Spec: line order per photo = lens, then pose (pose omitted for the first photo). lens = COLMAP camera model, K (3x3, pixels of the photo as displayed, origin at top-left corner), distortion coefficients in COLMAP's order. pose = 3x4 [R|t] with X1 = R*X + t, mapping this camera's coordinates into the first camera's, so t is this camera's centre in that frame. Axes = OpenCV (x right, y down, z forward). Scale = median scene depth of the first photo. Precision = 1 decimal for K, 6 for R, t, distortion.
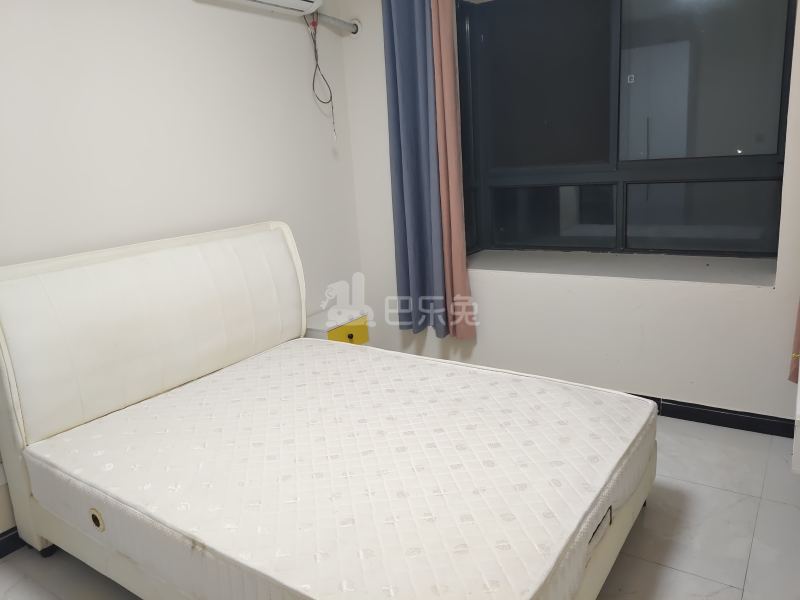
lens RADIAL K [[597.8, 0, 396.9], [0, 597.8, 301.0], [0, 0, 1]] dist [0.031655, -0.007299]
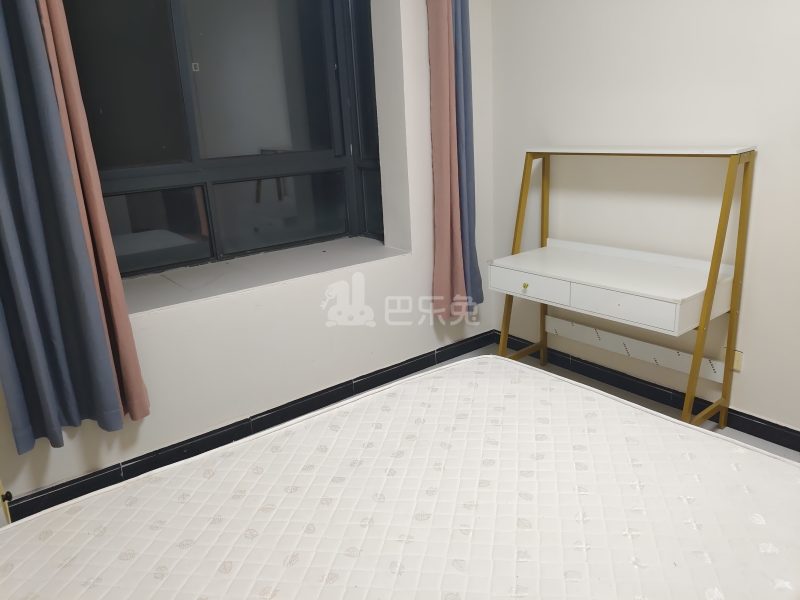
lens RADIAL K [[597.8, 0, 396.4], [0, 597.8, 296.3], [0, 0, 1]] dist [0.031655, -0.007299]
pose [[0.318975, -0.223528, 0.921027, -0.546046], [0.265559, 0.953942, 0.139546, -0.119859], [-0.909799, 0.200076, 0.363643, 0.626563]]
